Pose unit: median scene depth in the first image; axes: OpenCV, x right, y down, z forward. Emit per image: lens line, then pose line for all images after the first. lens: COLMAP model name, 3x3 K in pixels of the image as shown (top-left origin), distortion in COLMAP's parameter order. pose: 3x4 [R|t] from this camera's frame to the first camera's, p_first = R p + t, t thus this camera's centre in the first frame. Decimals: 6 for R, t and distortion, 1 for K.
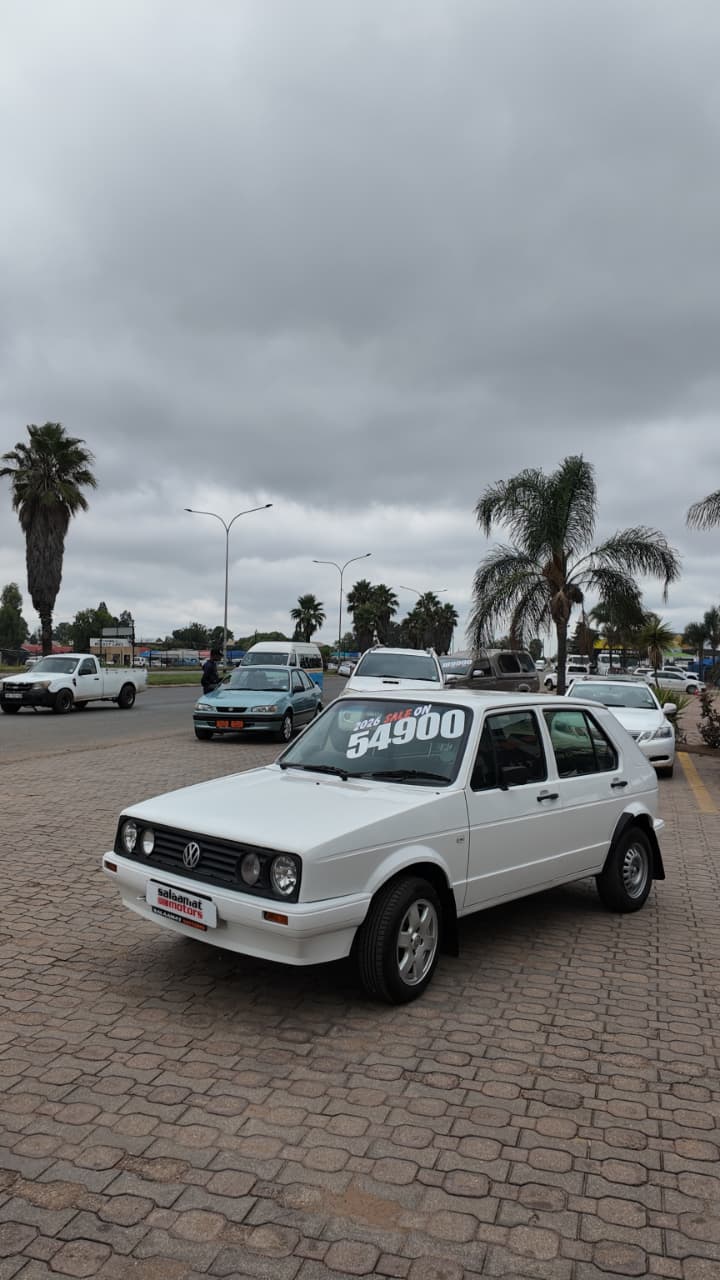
lens RADIAL K [[886.1, 0, 360.0], [0, 886.1, 640.0], [0, 0, 1]] dist [0.009913, -0.001755]
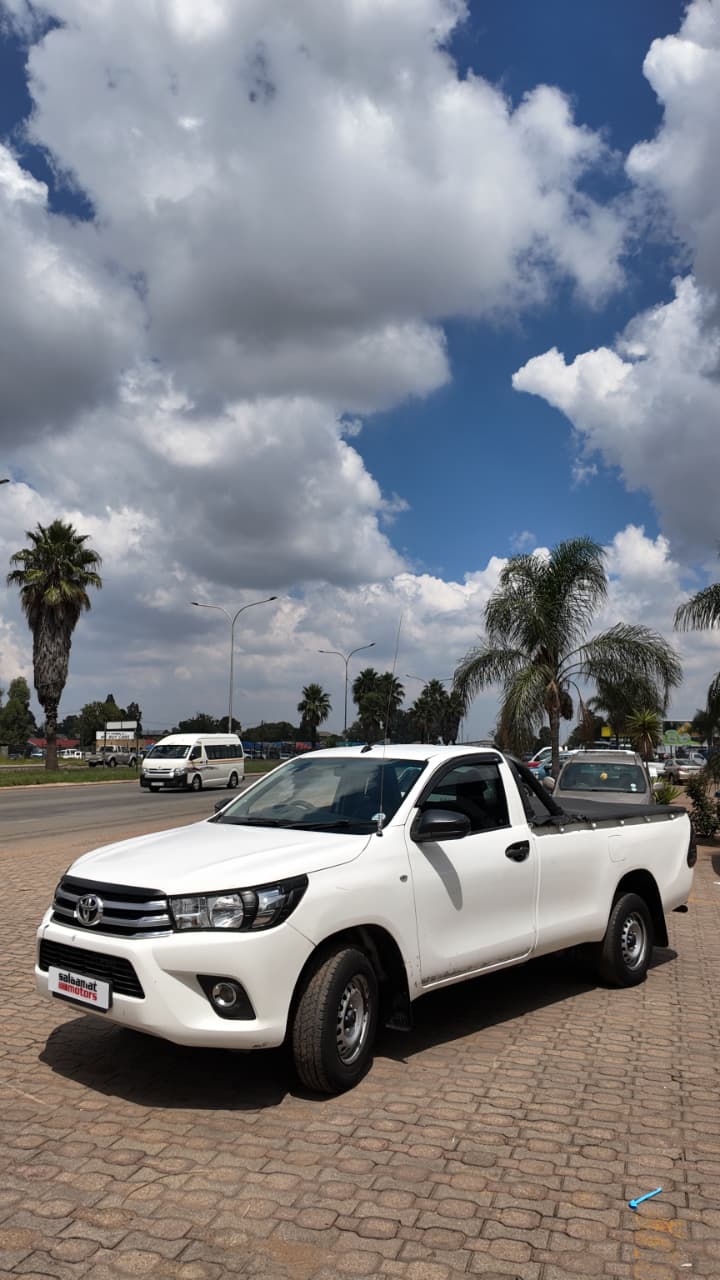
lens RADIAL K [[886.1, 0, 360.0], [0, 886.1, 640.0], [0, 0, 1]] dist [0.009913, -0.001755]
pose [[0.999921, -0.010649, -0.006653, 0.082630], [0.009916, 0.994759, -0.101764, -0.013413], [0.007702, 0.101690, 0.994786, -0.148971]]
